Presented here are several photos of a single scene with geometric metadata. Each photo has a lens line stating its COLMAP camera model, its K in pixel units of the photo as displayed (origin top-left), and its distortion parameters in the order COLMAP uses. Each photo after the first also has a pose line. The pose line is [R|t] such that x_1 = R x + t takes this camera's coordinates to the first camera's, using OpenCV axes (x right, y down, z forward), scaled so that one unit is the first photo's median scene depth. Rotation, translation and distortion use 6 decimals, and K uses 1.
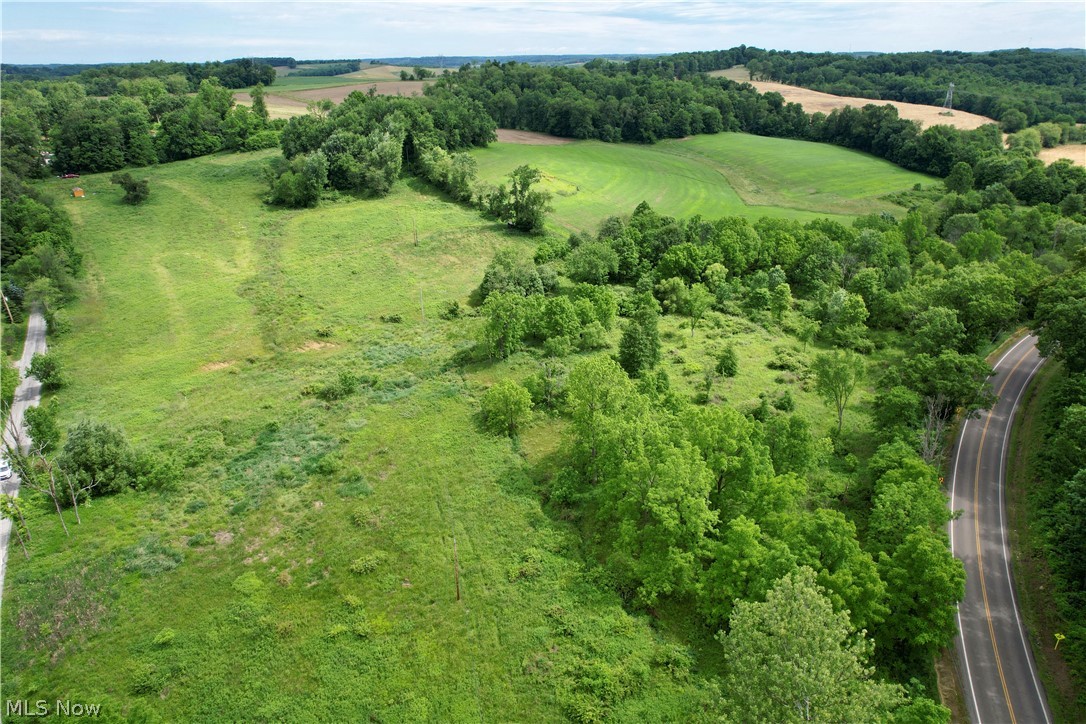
lens RADIAL K [[753.9, 0, 543.0], [0, 753.9, 362.0], [0, 0, 1]] dist [-0.052359, 0.111283]
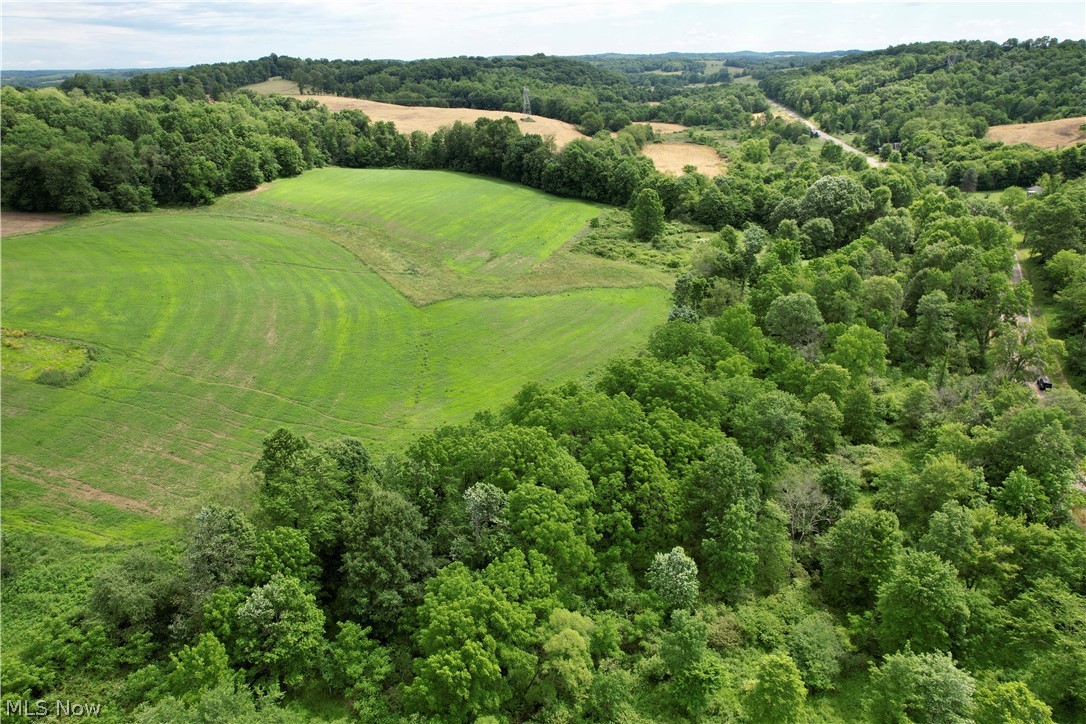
lens RADIAL K [[753.9, 0, 543.0], [0, 753.9, 362.0], [0, 0, 1]] dist [-0.052359, 0.111283]
pose [[0.835169, -0.233058, 0.498174, 0.030393], [0.238944, 0.969585, 0.053015, -0.116463], [-0.495378, 0.074759, 0.865455, 0.290230]]
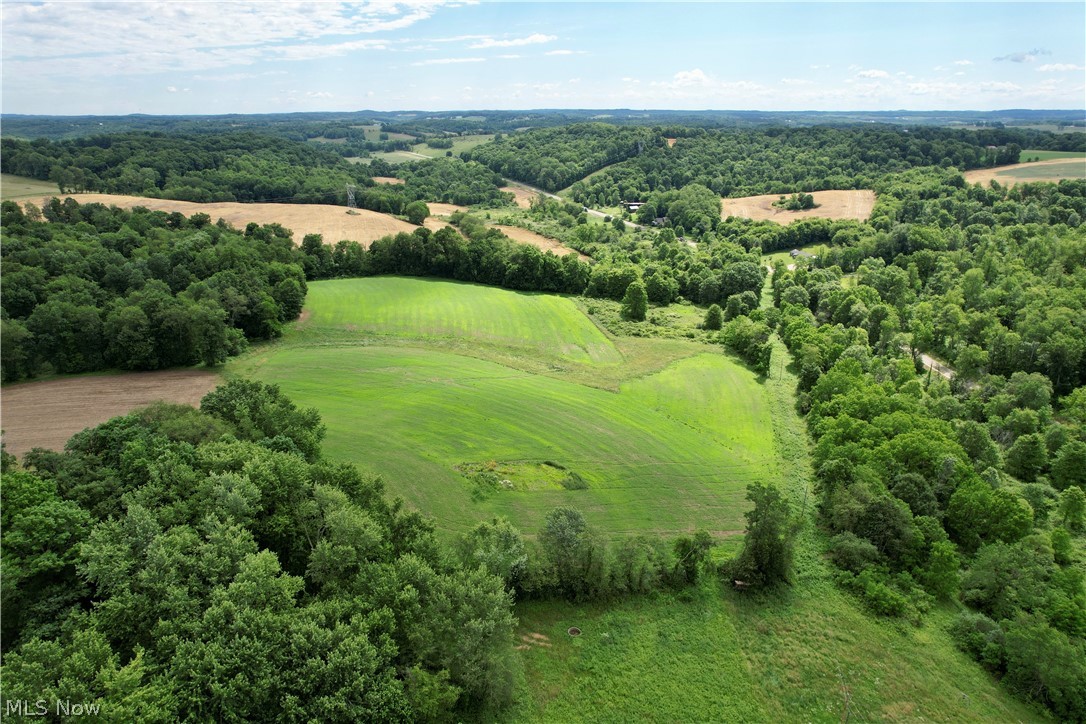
lens RADIAL K [[753.9, 0, 543.0], [0, 753.9, 362.0], [0, 0, 1]] dist [-0.052359, 0.111283]
pose [[0.484586, -0.300868, 0.821374, -0.280795], [0.356546, 0.925383, 0.128614, -0.246616], [-0.798781, 0.230533, 0.555701, 0.393917]]
